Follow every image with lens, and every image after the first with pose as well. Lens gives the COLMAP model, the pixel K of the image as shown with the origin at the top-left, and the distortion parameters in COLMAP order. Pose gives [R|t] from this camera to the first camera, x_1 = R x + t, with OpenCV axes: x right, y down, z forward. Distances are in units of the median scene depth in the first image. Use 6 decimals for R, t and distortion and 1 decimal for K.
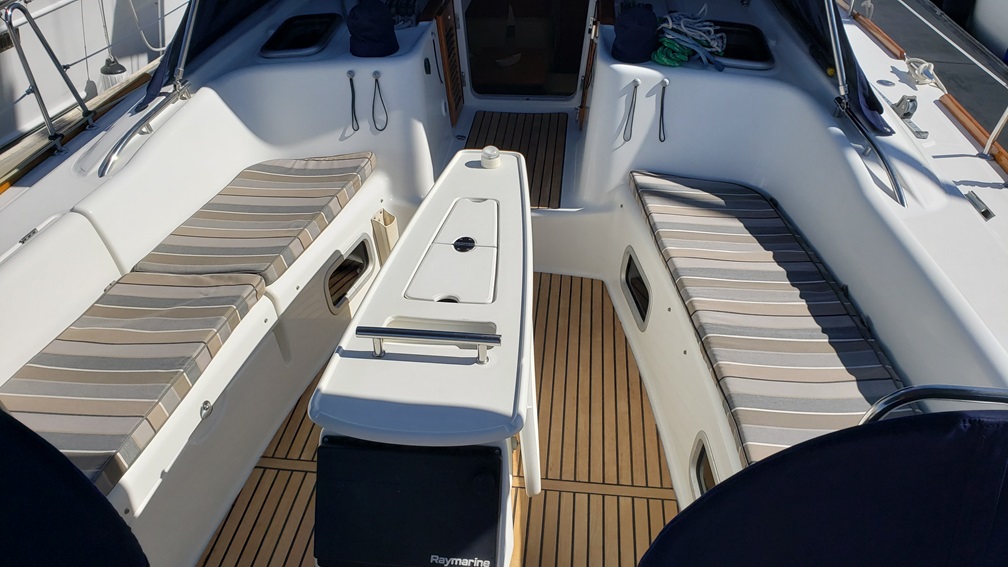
lens RADIAL K [[761.2, 0, 504.0], [0, 761.2, 283.5], [0, 0, 1]] dist [-0.000921, -0.000662]
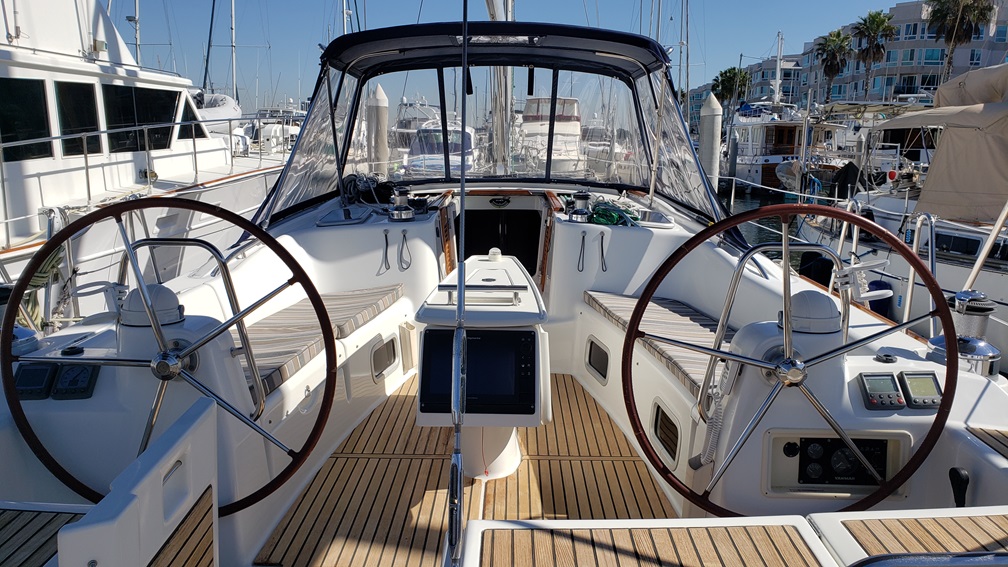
lens RADIAL K [[761.2, 0, 504.0], [0, 761.2, 283.5], [0, 0, 1]] dist [-0.000921, -0.000662]
pose [[0.995598, -0.002437, 0.093690, -0.117505], [0.039026, 0.919652, -0.390791, 0.390737], [-0.085210, 0.392727, 0.915699, -0.285167]]
